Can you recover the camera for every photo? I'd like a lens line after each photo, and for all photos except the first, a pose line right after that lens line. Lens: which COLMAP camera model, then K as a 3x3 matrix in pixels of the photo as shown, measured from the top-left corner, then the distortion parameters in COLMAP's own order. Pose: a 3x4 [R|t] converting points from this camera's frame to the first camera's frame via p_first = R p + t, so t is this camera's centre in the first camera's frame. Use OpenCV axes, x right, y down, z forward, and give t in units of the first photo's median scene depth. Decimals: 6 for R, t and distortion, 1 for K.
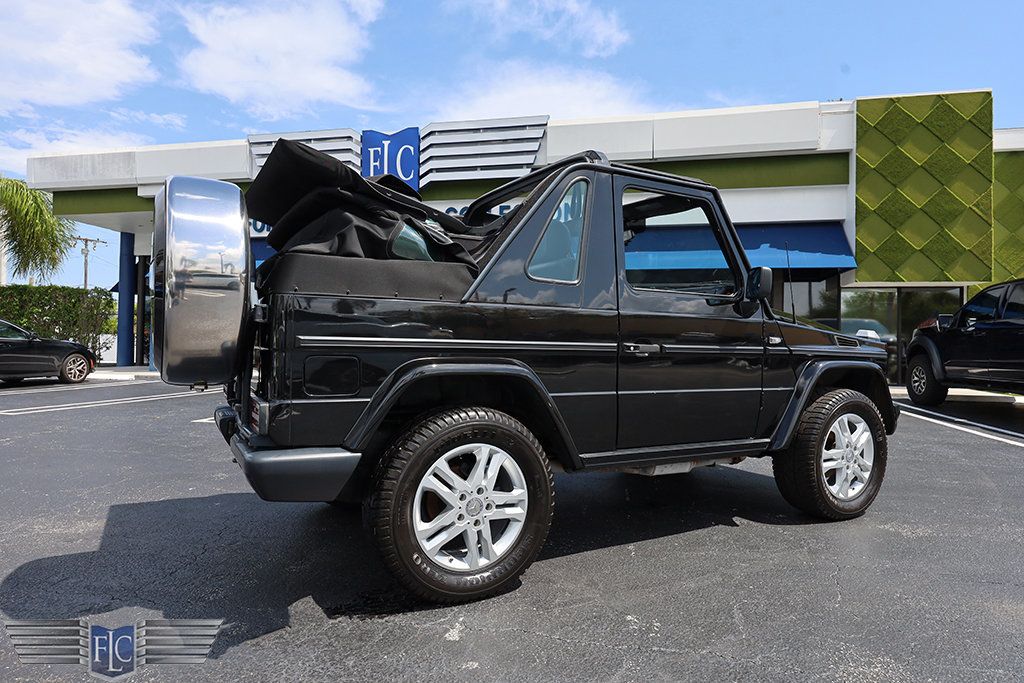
lens RADIAL K [[625.4, 0, 516.0], [0, 625.4, 334.7], [0, 0, 1]] dist [-0.003322, 0.003046]
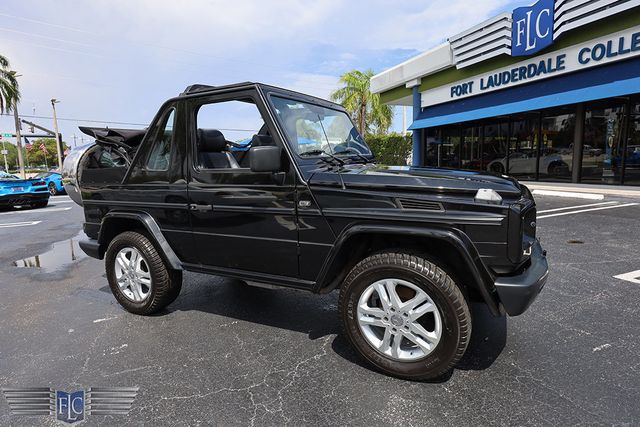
lens RADIAL K [[351.8, 0, 319.0], [0, 351.8, 209.8], [0, 0, 1]] dist [-0.001006, 0.002391]
pose [[0.548504, 0.083483, -0.831970, 0.232101], [0.060112, 0.988492, 0.138820, -0.016538], [0.833984, -0.126154, 0.537173, 0.155647]]
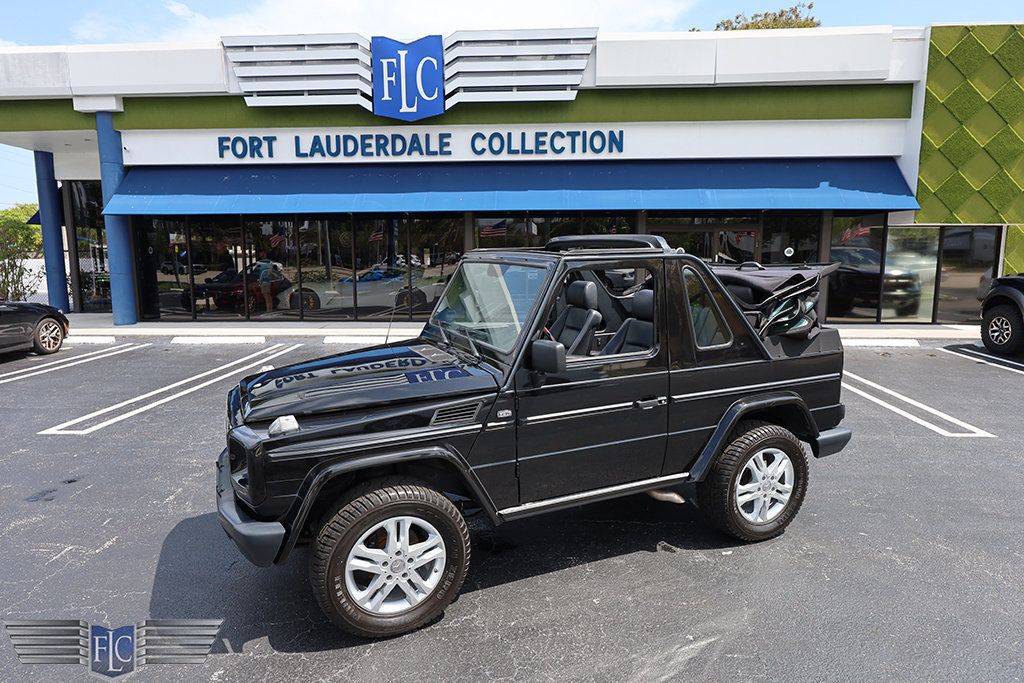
lens RADIAL K [[625.4, 0, 510.6], [0, 625.4, 337.4], [0, 0, 1]] dist [-0.003322, 0.003046]
pose [[0.987457, -0.037075, 0.153473, -0.221094], [0.012631, 0.987474, 0.157277, -0.062357], [-0.157382, -0.153366, 0.975556, 0.099496]]
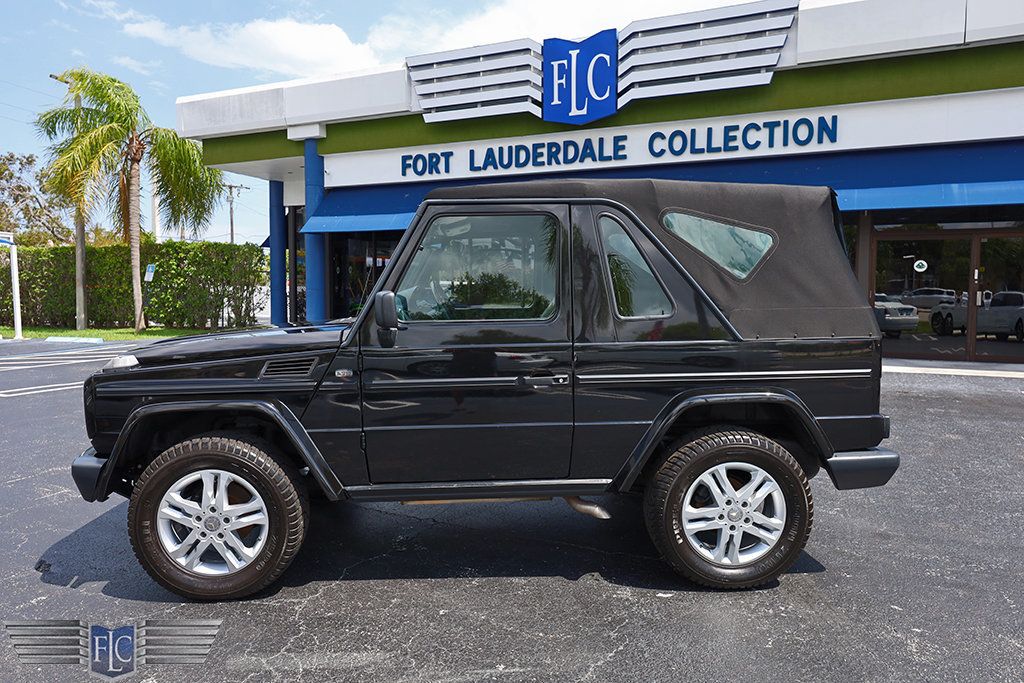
lens RADIAL K [[699.6, 0, 516.3], [0, 699.6, 332.6], [0, 0, 1]] dist [0.003352, 0.000114]
pose [[0.975948, 0.004670, -0.217952, -0.091152], [0.013035, 0.996732, 0.079725, -0.030664], [0.217612, -0.080648, 0.972698, 0.110147]]
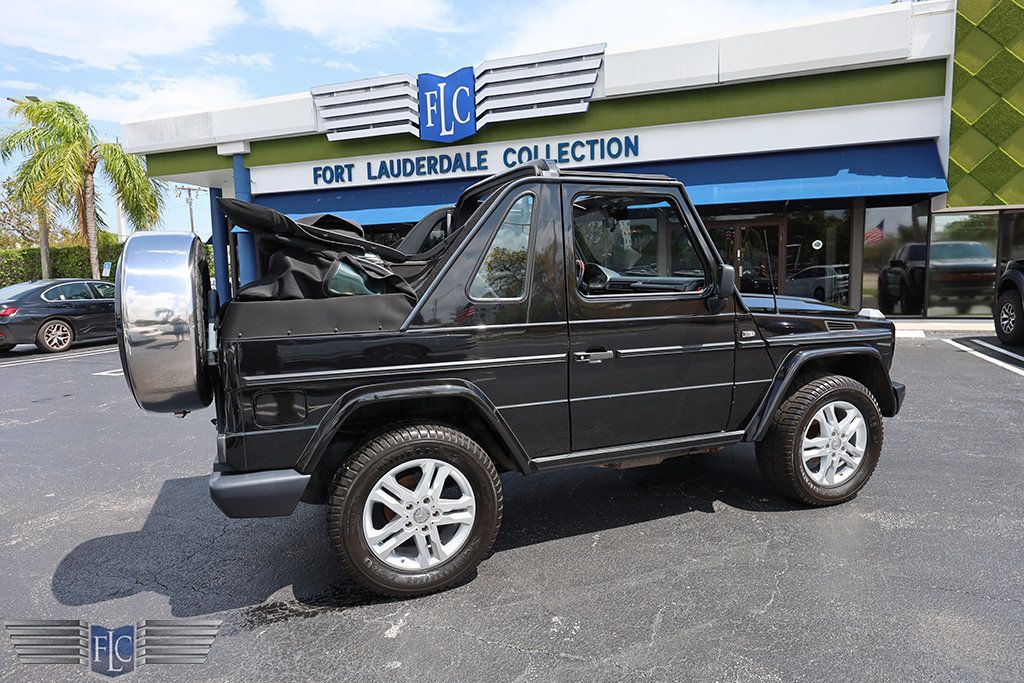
lens RADIAL K [[625.4, 0, 516.8], [0, 625.4, 336.4], [0, 0, 1]] dist [-0.003322, 0.003046]
pose [[0.989438, -0.022074, -0.143266, 0.045577], [0.039382, 0.992098, 0.119123, -0.028134], [0.139504, -0.123507, 0.982489, -0.004704]]
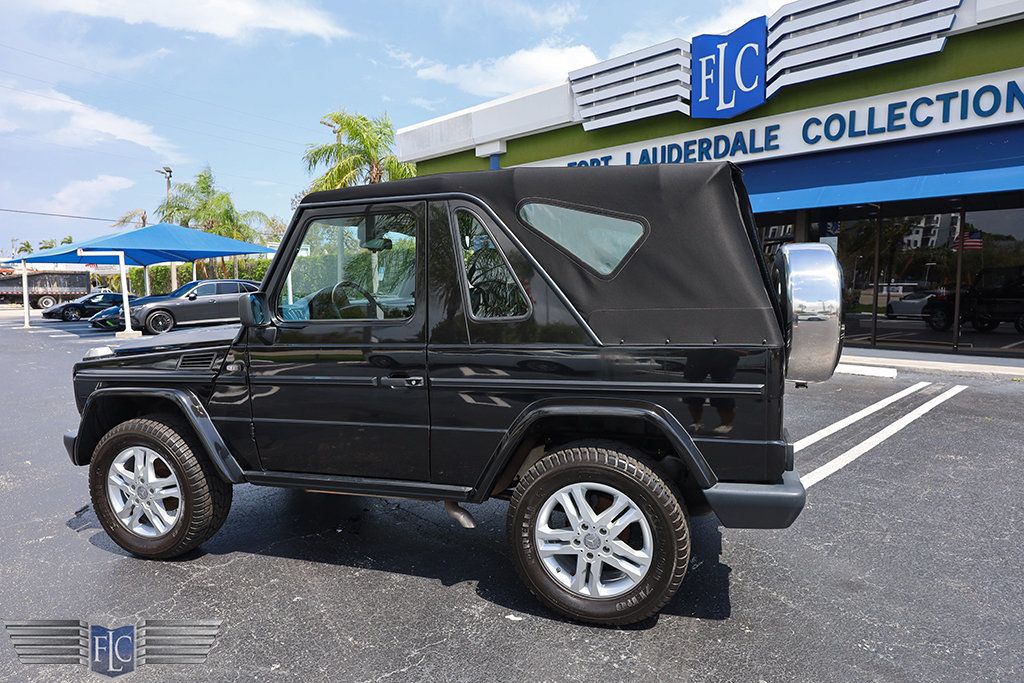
lens RADIAL K [[625.4, 0, 516.2], [0, 625.4, 336.9], [0, 0, 1]] dist [-0.003322, 0.003046]
pose [[0.843769, 0.025957, -0.536079, 0.003569], [0.029493, 0.995078, 0.094602, -0.029122], [0.535896, -0.095633, 0.838850, 0.183226]]
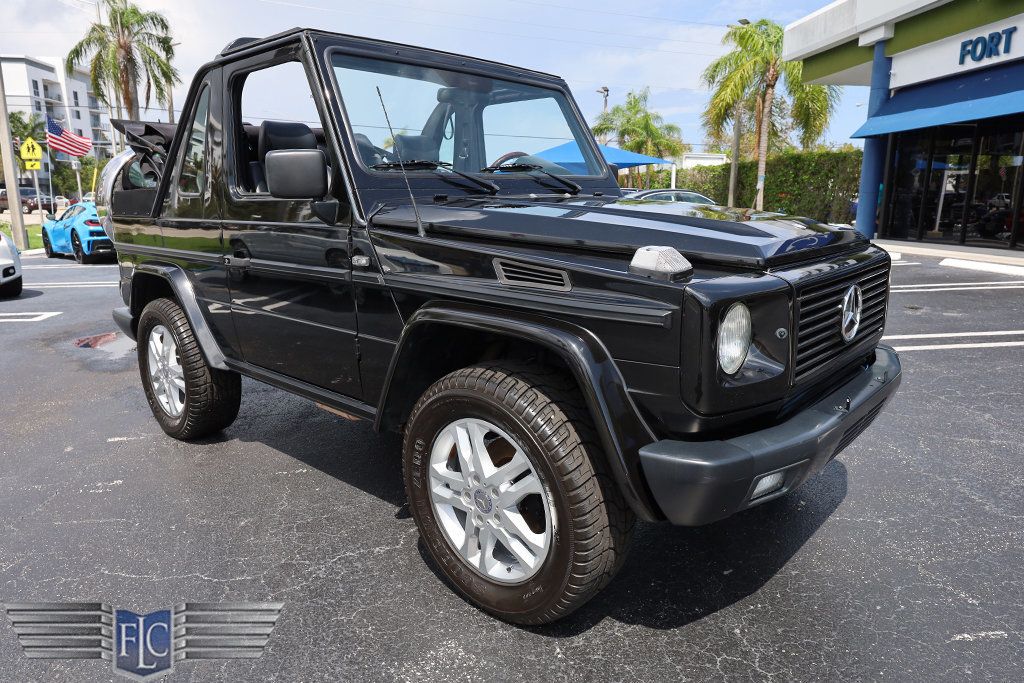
lens RADIAL K [[660.9, 0, 509.6], [0, 660.9, 338.6], [0, 0, 1]] dist [-0.003783, 0.000847]
pose [[0.311188, 0.179505, -0.933242, 0.256330], [0.028189, 0.979824, 0.197865, -0.009827], [0.949930, -0.087880, 0.299850, 0.220284]]
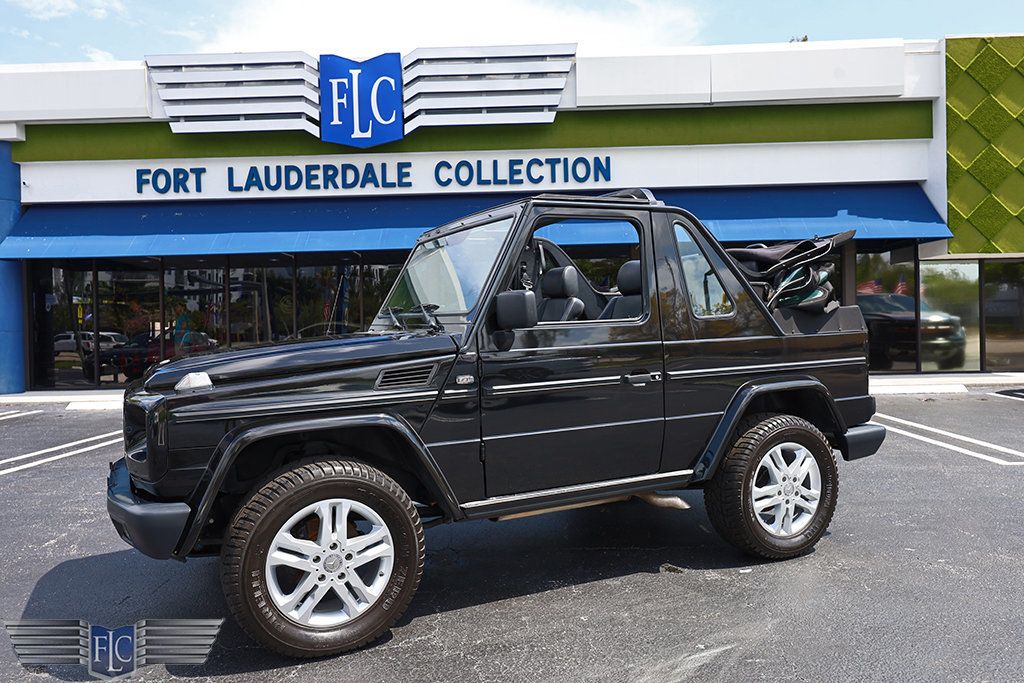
lens RADIAL K [[750.4, 0, 510.8], [0, 750.4, 333.1], [0, 0, 1]] dist [0.002019, -0.002026]
pose [[0.981469, -0.033599, 0.188654, -0.218276], [0.028694, 0.999177, 0.028671, -0.020893], [-0.189462, -0.022727, 0.981625, 0.093378]]
